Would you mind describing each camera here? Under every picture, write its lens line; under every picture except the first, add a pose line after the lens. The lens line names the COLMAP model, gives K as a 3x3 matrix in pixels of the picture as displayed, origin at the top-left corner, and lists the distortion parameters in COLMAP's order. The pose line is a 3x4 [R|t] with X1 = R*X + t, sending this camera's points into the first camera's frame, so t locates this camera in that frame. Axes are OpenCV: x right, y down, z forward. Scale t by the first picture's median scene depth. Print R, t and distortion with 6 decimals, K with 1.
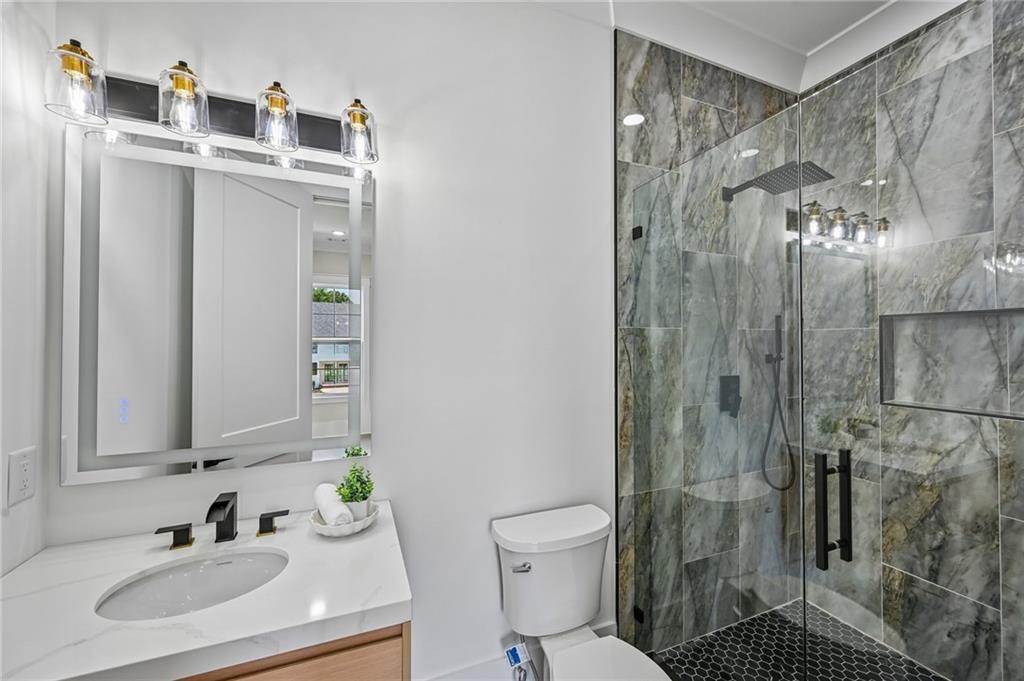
lens RADIAL K [[398.0, 0, 518.6], [0, 398.0, 339.9], [0, 0, 1]] dist [0.001002, -0.000079]
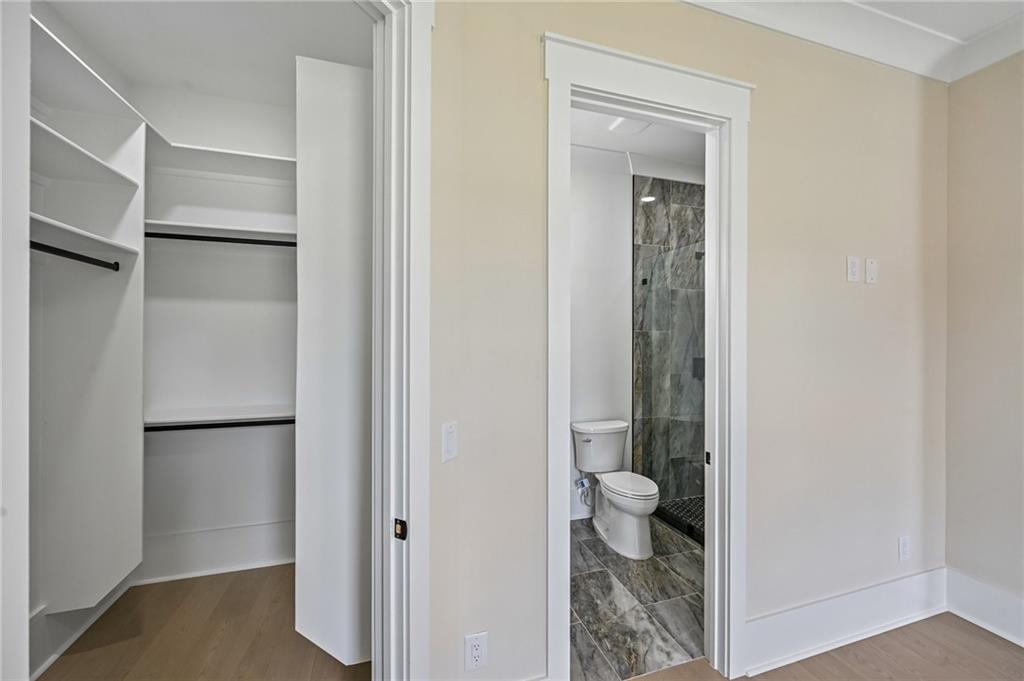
lens RADIAL K [[398.0, 0, 507.2], [0, 398.0, 341.6], [0, 0, 1]] dist [0.001002, -0.000079]
pose [[0.995115, 0.001684, -0.098705, -0.162356], [-0.000139, 0.999877, 0.015658, -0.011032], [0.098719, -0.015568, 0.994994, -0.930219]]
